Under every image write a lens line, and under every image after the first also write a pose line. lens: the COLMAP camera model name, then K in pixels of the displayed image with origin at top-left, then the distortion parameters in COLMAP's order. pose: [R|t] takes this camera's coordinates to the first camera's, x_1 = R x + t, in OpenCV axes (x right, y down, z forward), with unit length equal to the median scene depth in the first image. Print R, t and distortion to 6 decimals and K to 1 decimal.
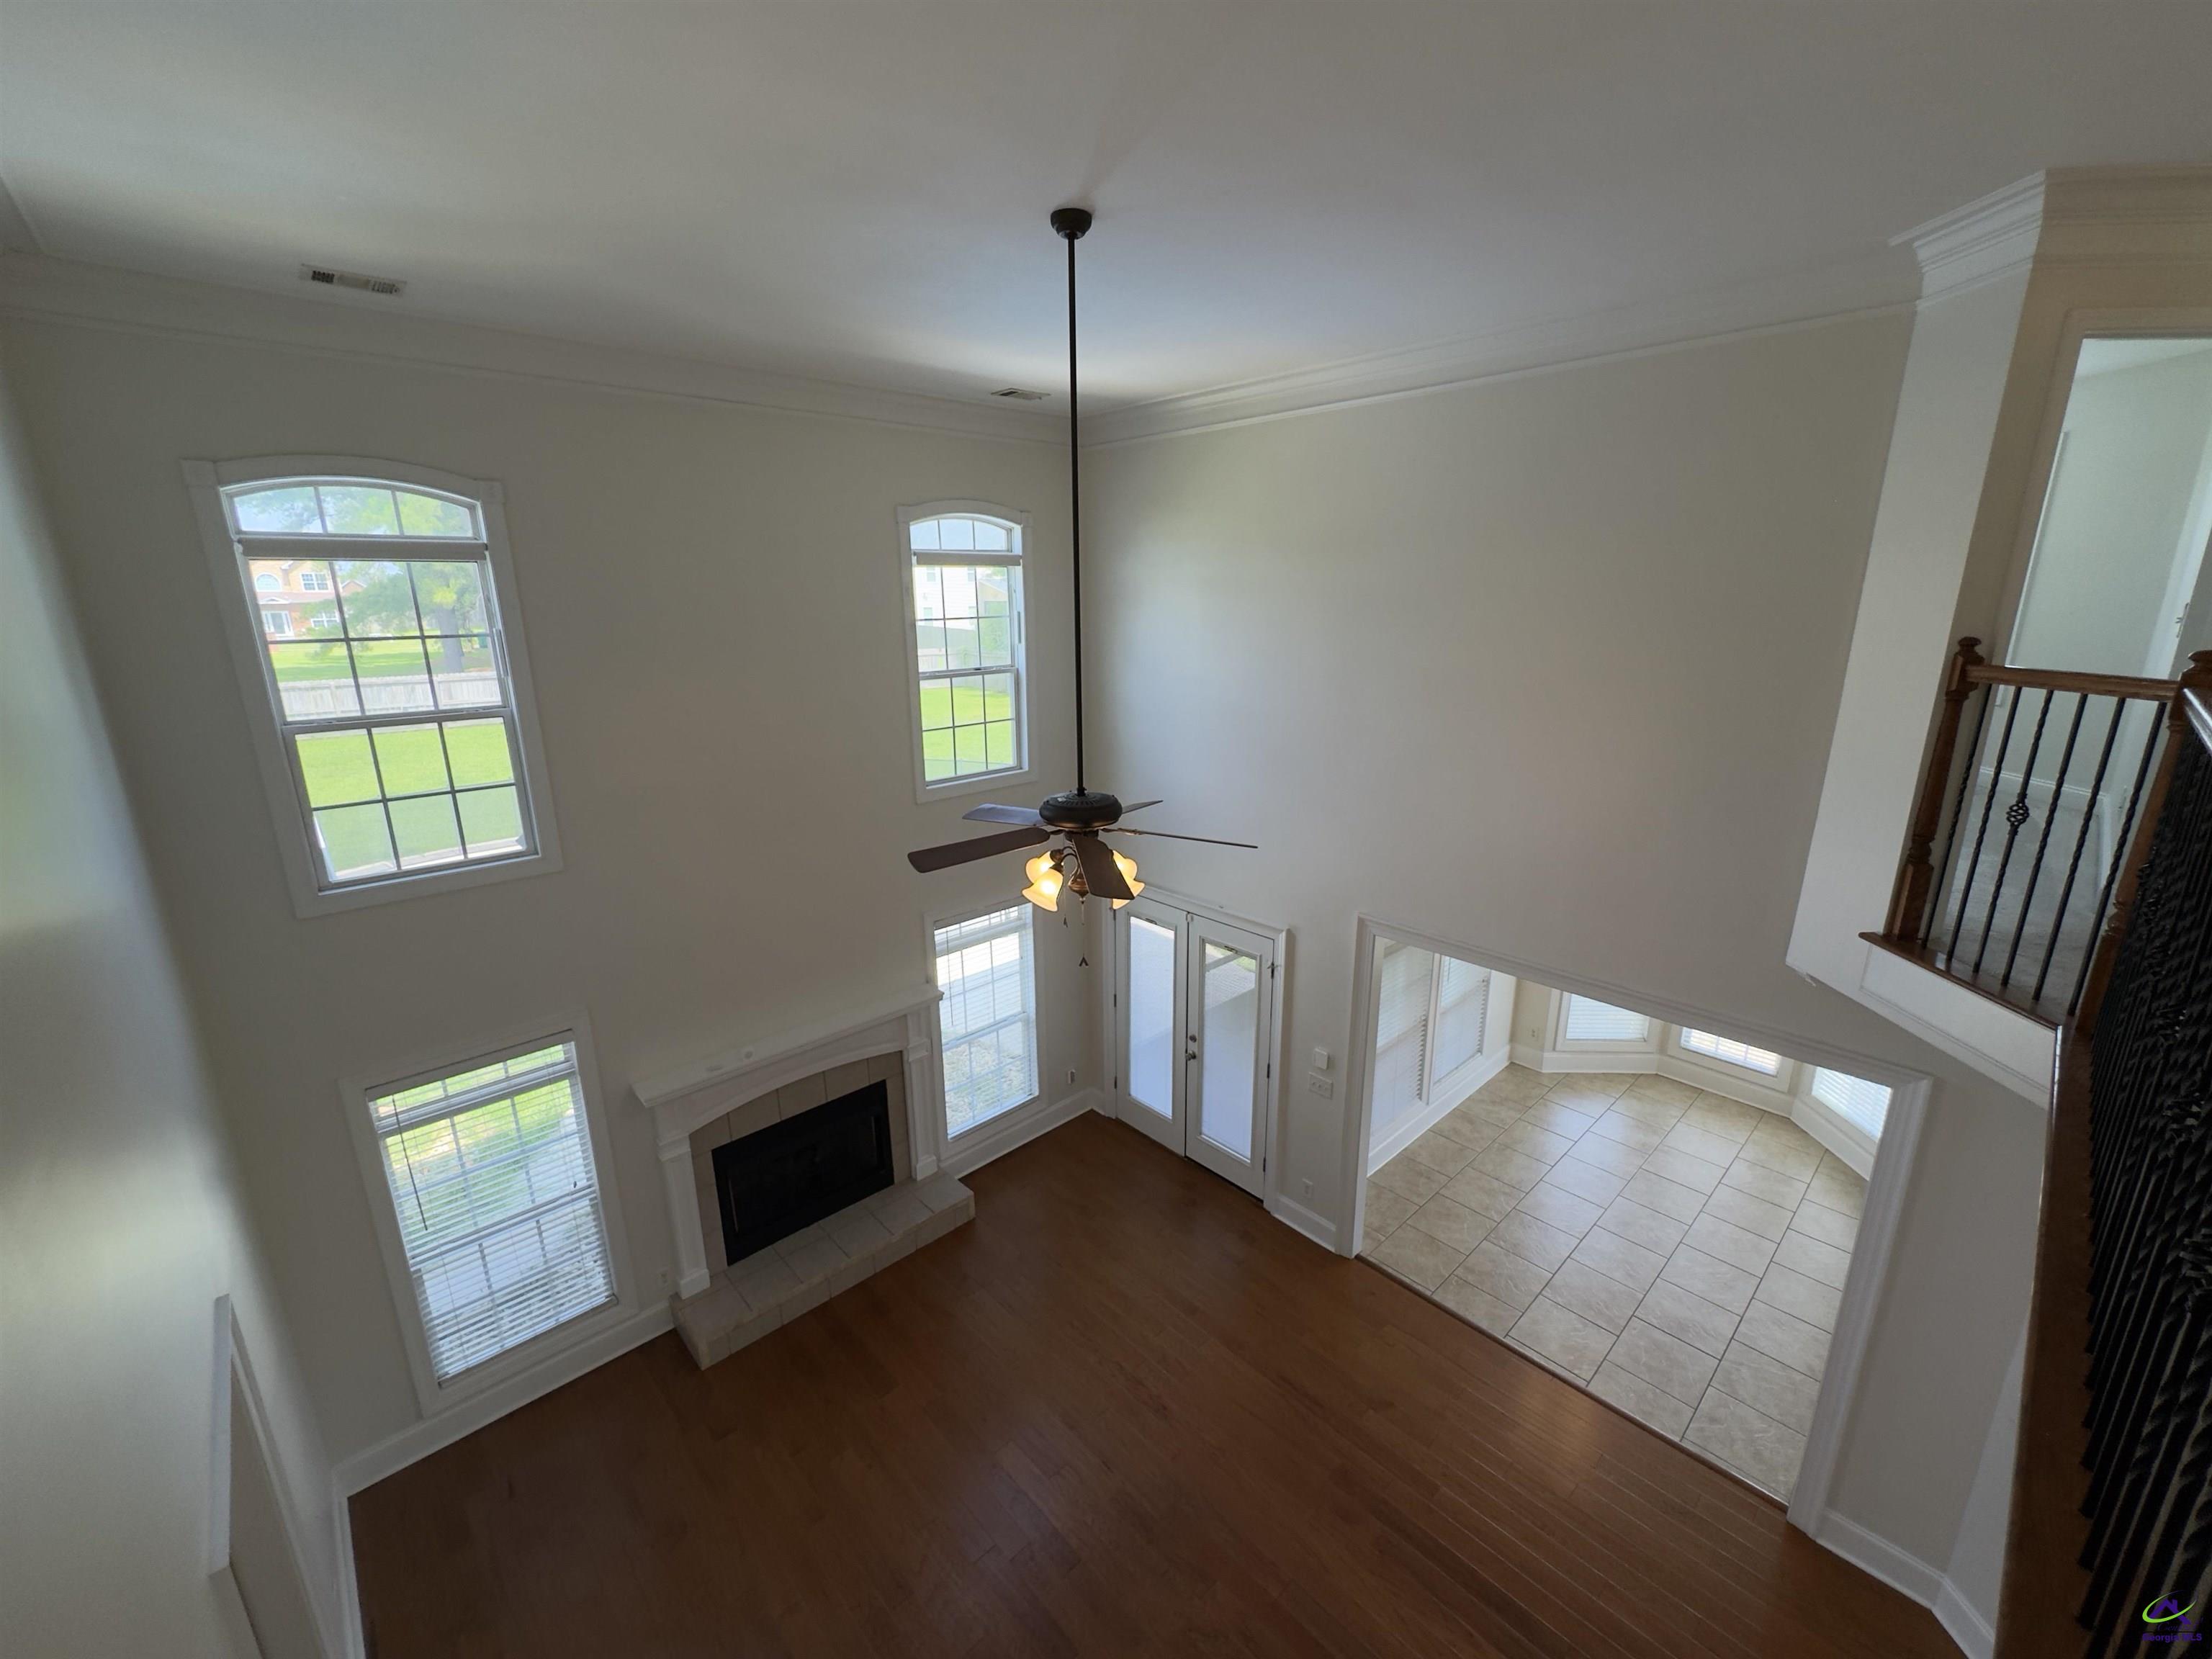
lens RADIAL K [[896.7, 0, 1110.5], [0, 896.7, 827.3], [0, 0, 1]] dist [-0.002703, -0.000105]
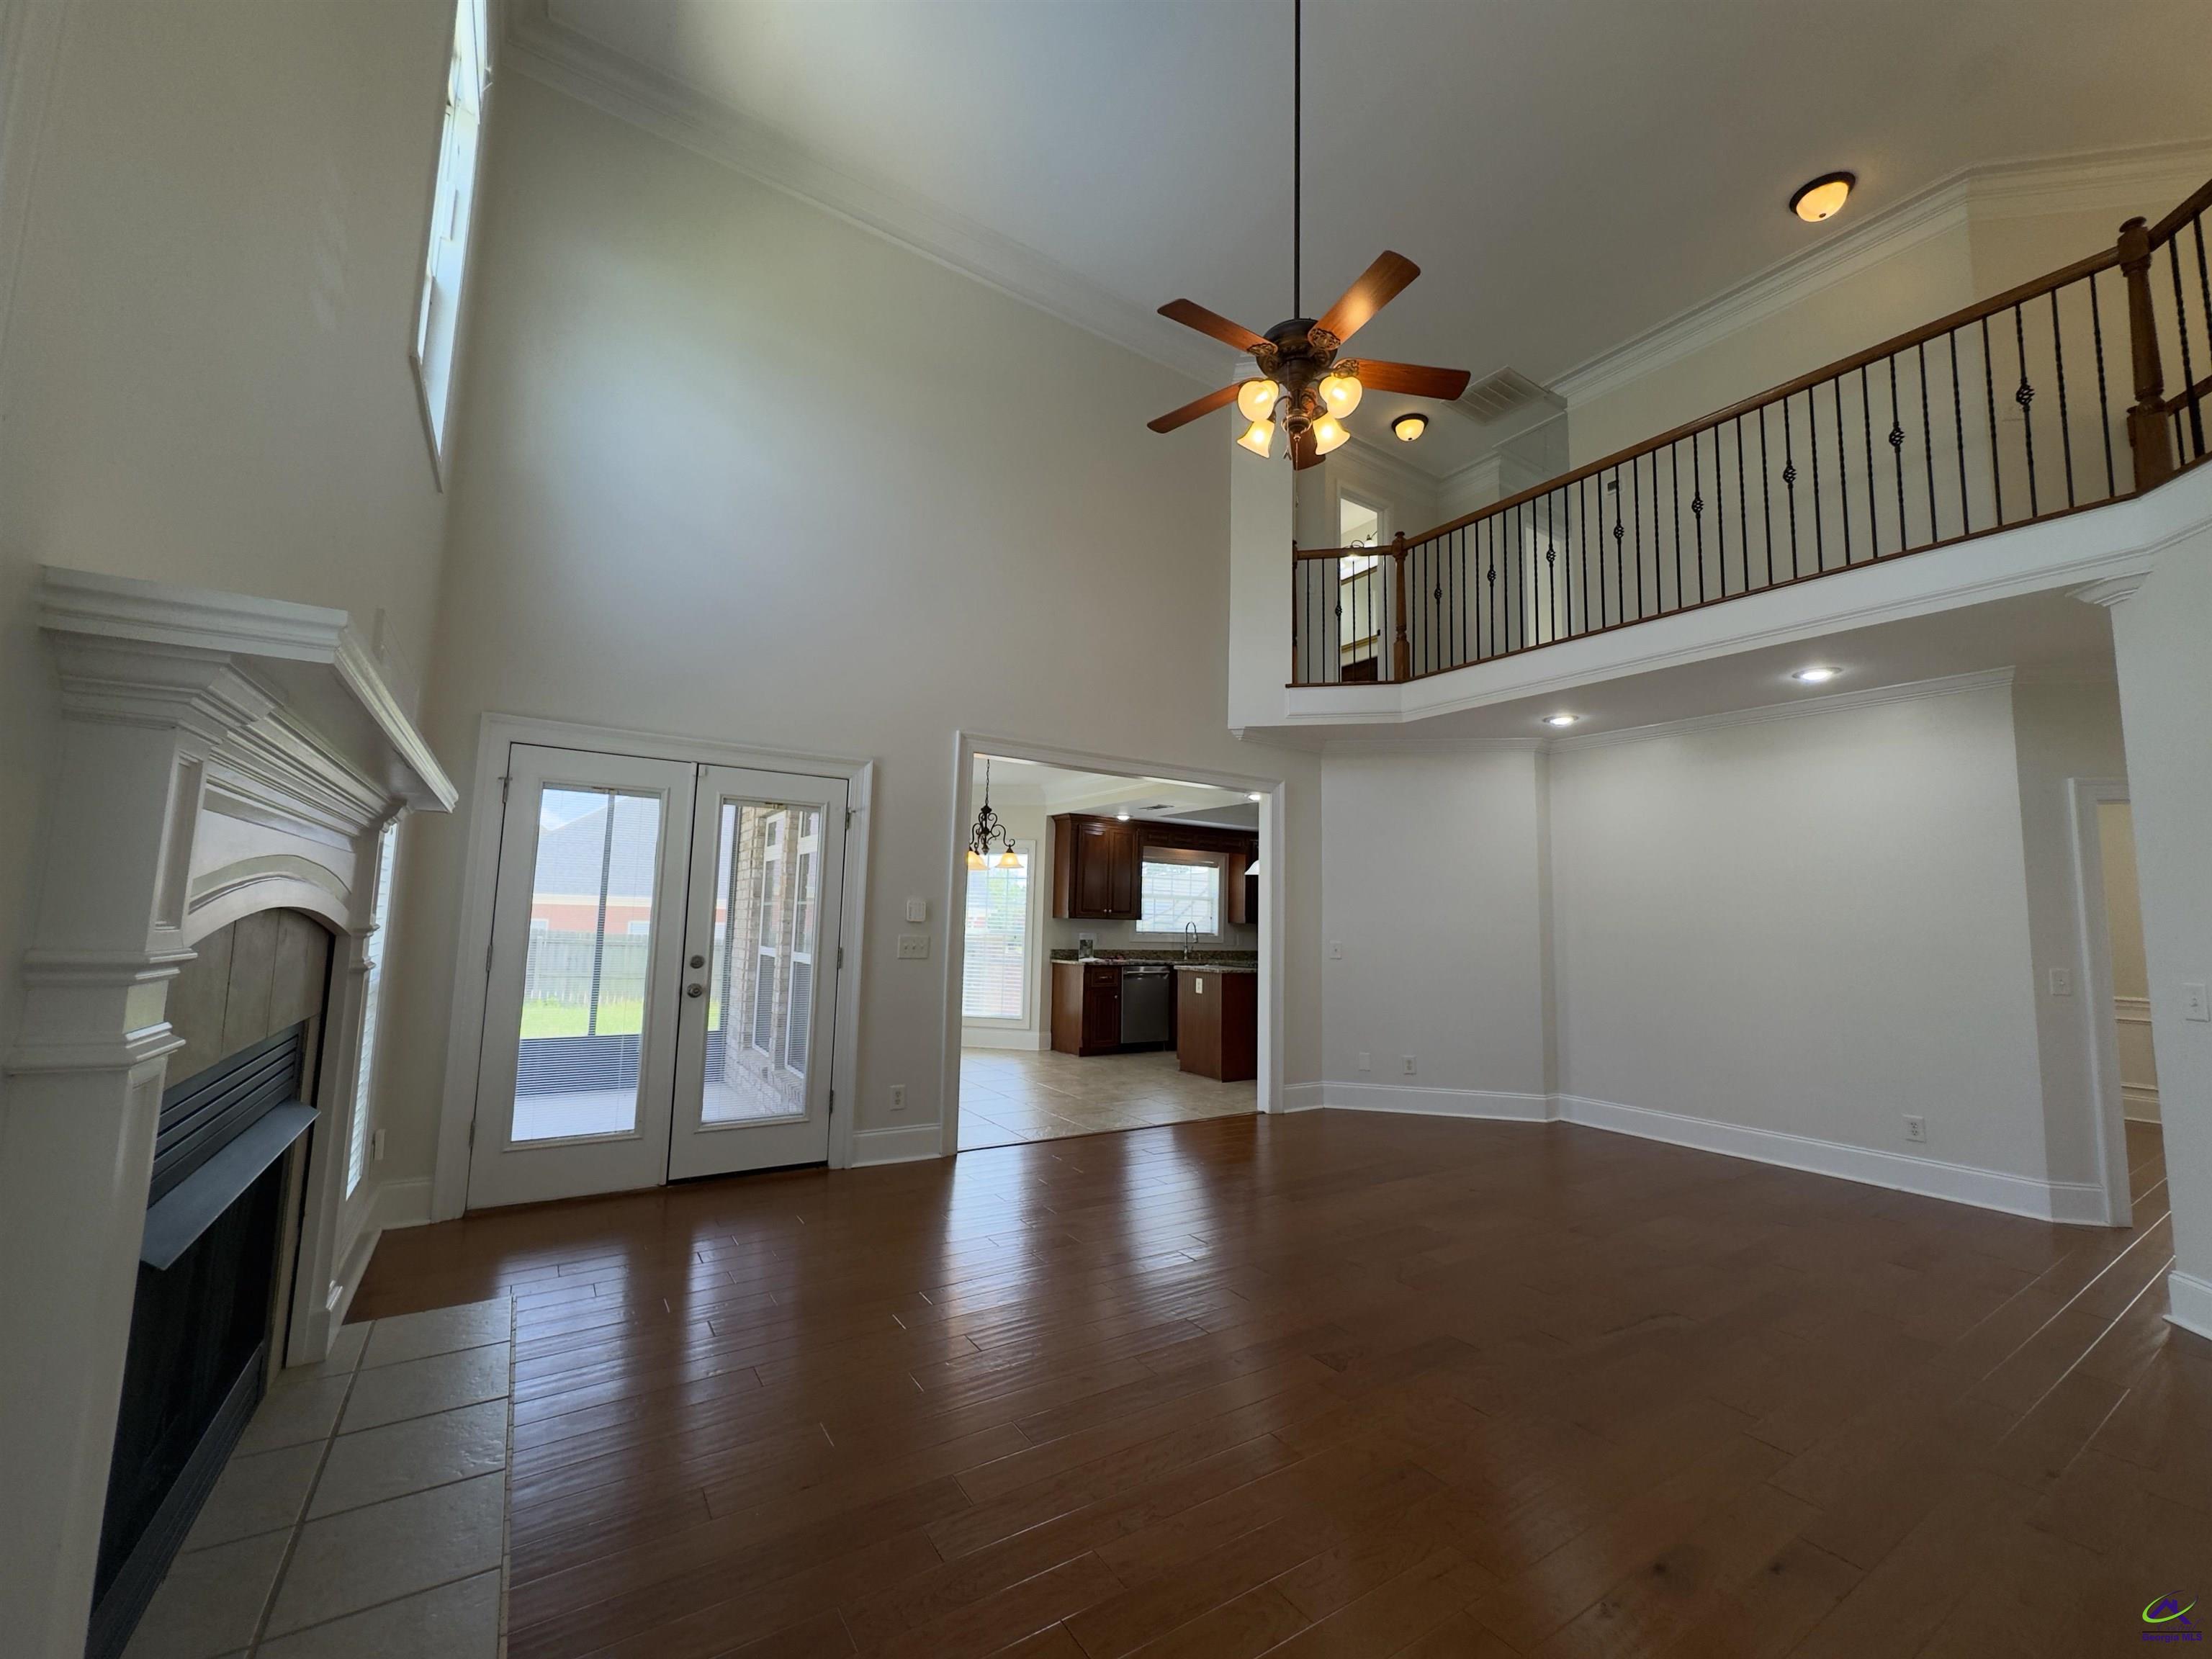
lens RADIAL K [[896.7, 0, 1110.5], [0, 896.7, 827.3], [0, 0, 1]] dist [-0.002703, -0.000105]
pose [[0.173883, 0.113309, 0.978226, -0.564928], [0.225414, 0.962405, -0.151545, 0.341919], [-0.958620, 0.246857, 0.141804, 0.659088]]
